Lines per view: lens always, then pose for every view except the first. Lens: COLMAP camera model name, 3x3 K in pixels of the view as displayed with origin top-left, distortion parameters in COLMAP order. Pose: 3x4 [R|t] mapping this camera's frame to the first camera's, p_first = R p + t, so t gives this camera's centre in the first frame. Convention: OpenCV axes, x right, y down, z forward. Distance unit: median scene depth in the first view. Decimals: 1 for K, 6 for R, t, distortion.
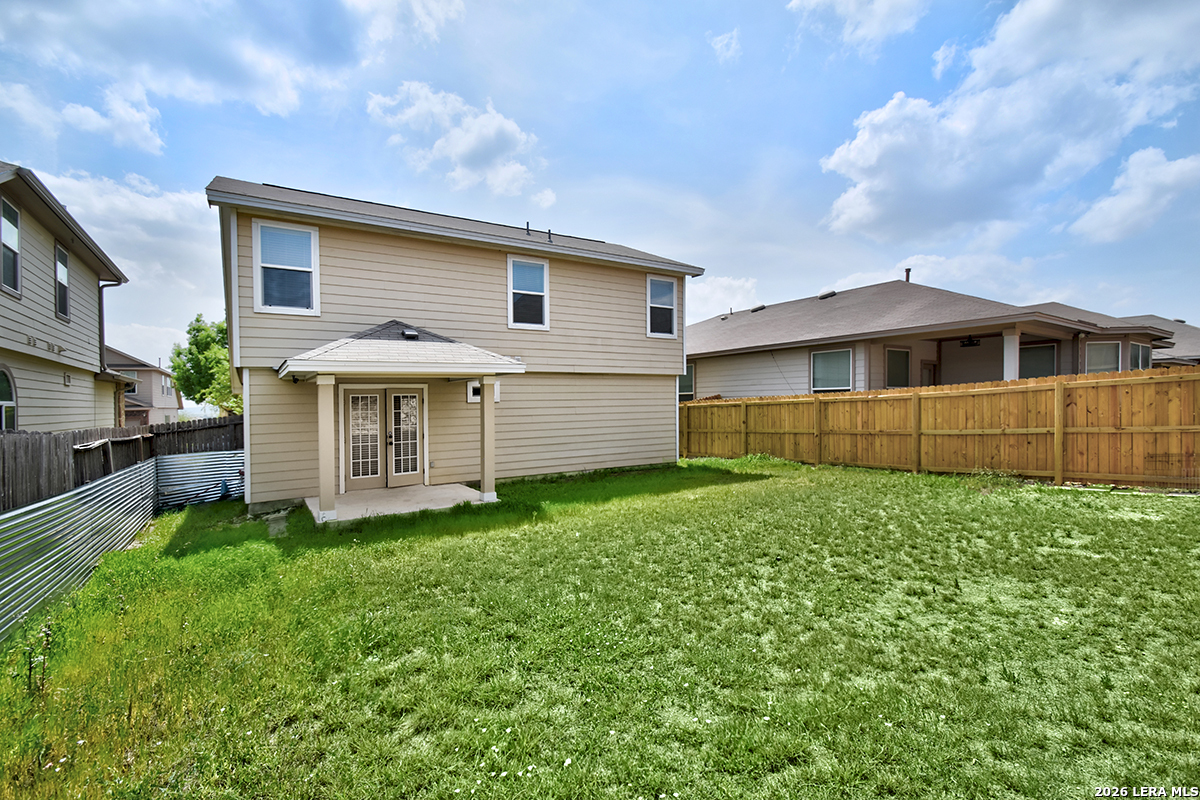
lens RADIAL K [[538.5, 0, 600.4], [0, 538.5, 405.5], [0, 0, 1]] dist [0.000384, -0.011916]
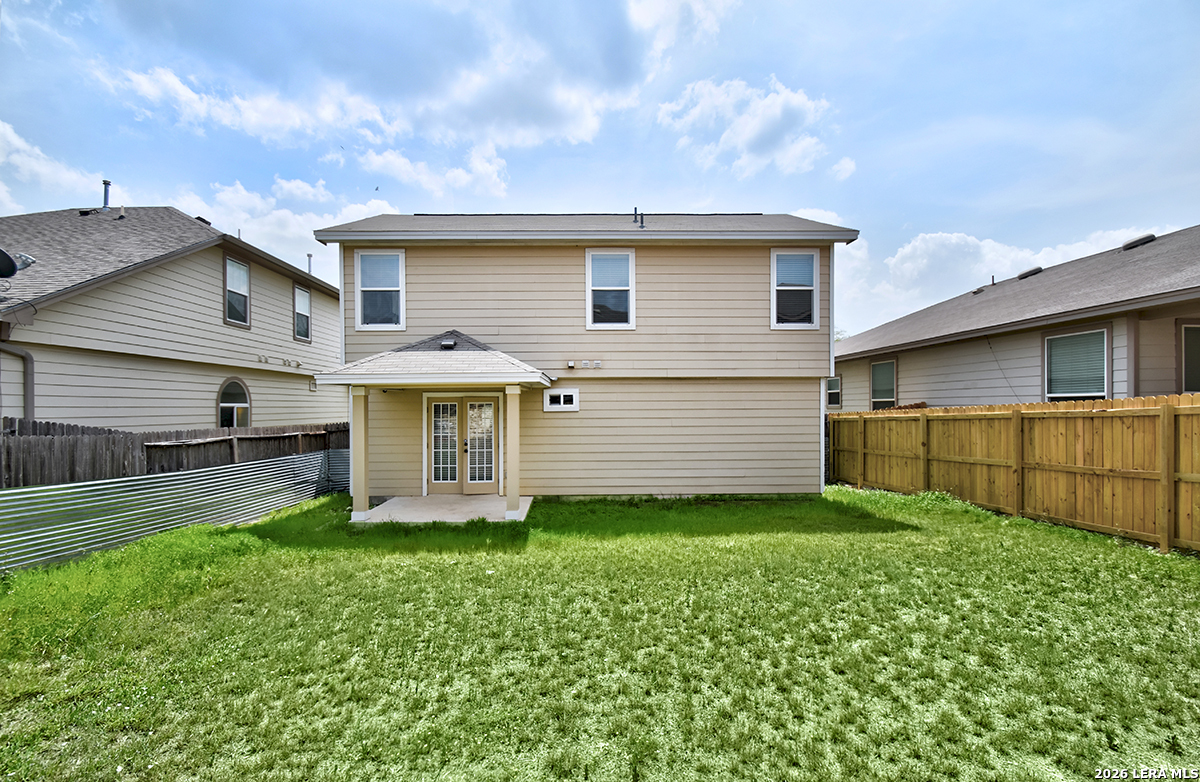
lens RADIAL K [[577.7, 0, 600.0], [0, 577.7, 391.0], [0, 0, 1]] dist [-0.021277, -0.000198]
pose [[0.851913, -0.004317, -0.523665, 0.330570], [-0.010637, 0.999617, -0.025545, -0.014630], [0.523575, 0.027333, 0.851541, 0.173068]]
